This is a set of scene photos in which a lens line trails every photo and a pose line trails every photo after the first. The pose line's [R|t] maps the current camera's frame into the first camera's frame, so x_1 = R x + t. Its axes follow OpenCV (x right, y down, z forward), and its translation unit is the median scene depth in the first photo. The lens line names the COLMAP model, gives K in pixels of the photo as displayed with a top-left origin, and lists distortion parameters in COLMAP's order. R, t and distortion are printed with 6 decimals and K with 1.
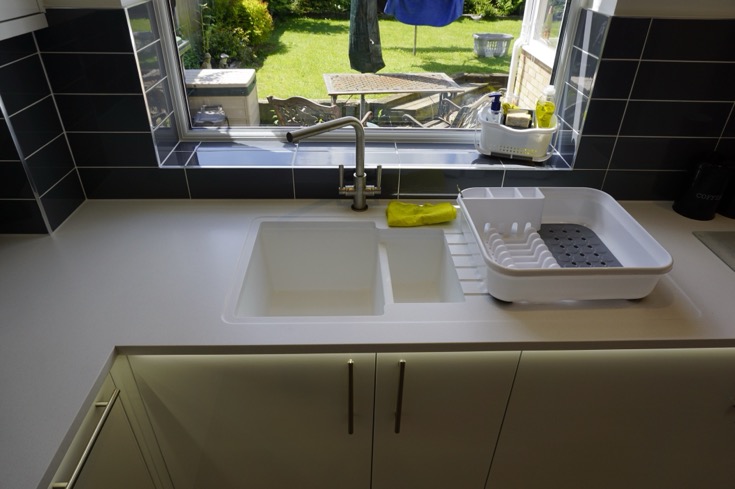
lens RADIAL K [[494.8, 0, 366.3], [0, 494.8, 245.3], [0, 0, 1]] dist [-0.037369, 0.022501]
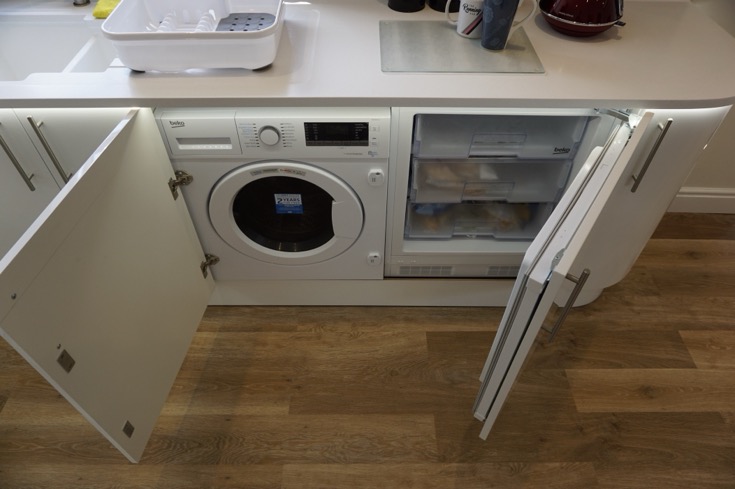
lens RADIAL K [[494.8, 0, 368.2], [0, 494.8, 244.4], [0, 0, 1]] dist [-0.037369, 0.022501]
pose [[0.999691, 0.004558, -0.024436, 0.706013], [0.001826, 0.966933, 0.255025, 0.178380], [0.024791, -0.254991, 0.966626, -0.158460]]
